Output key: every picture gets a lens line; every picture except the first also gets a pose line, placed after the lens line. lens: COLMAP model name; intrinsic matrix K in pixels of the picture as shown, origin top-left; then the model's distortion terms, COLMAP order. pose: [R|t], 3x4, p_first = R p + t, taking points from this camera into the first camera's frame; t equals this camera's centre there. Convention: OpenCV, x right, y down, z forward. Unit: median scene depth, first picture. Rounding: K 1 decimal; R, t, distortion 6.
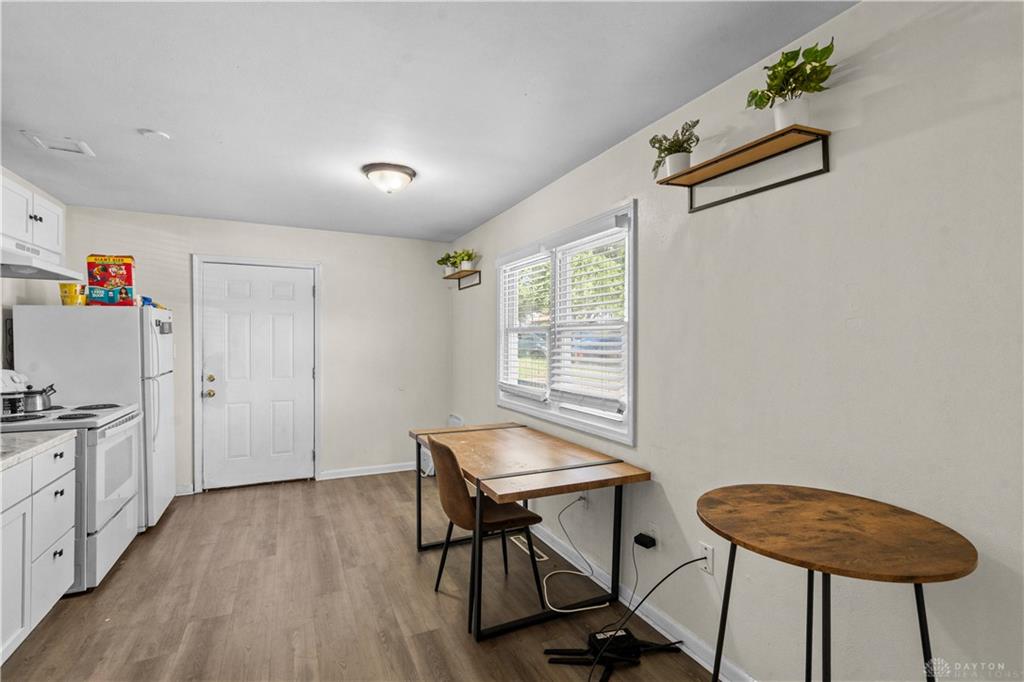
lens RADIAL K [[433.7, 0, 507.8], [0, 433.7, 346.5], [0, 0, 1]] dist [-0.019167, -0.000085]
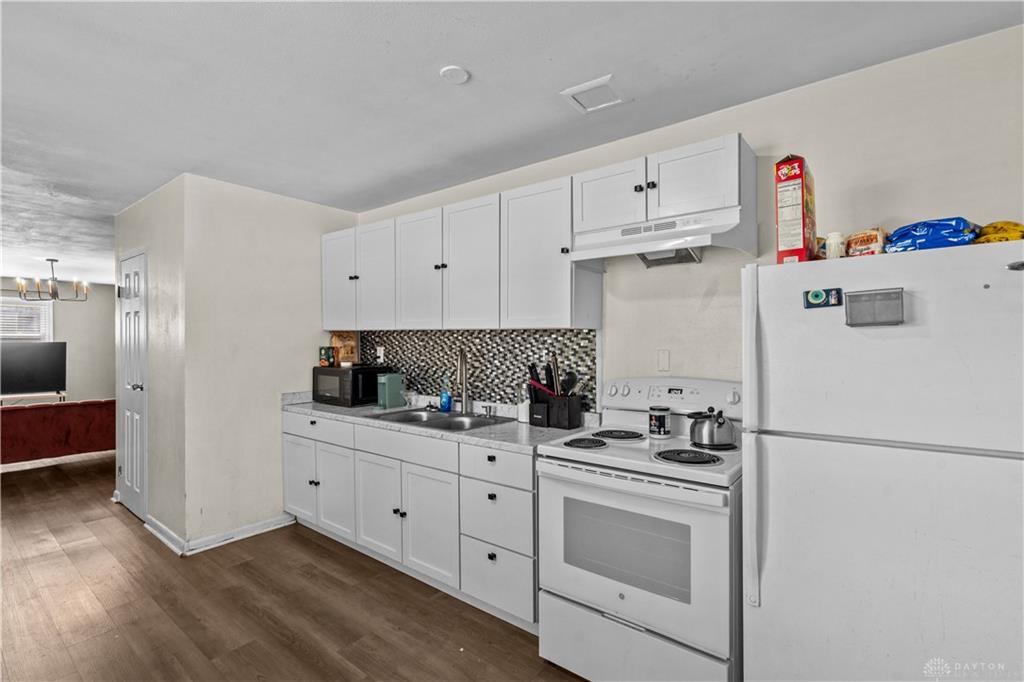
lens RADIAL K [[470.6, 0, 506.7], [0, 470.6, 349.3], [0, 0, 1]] dist [-0.003577, 0.000293]
pose [[-0.899728, -0.010386, -0.436328, -0.404635], [-0.017738, 0.999761, 0.012781, -0.006512], [0.436091, 0.019239, -0.899697, 1.333812]]
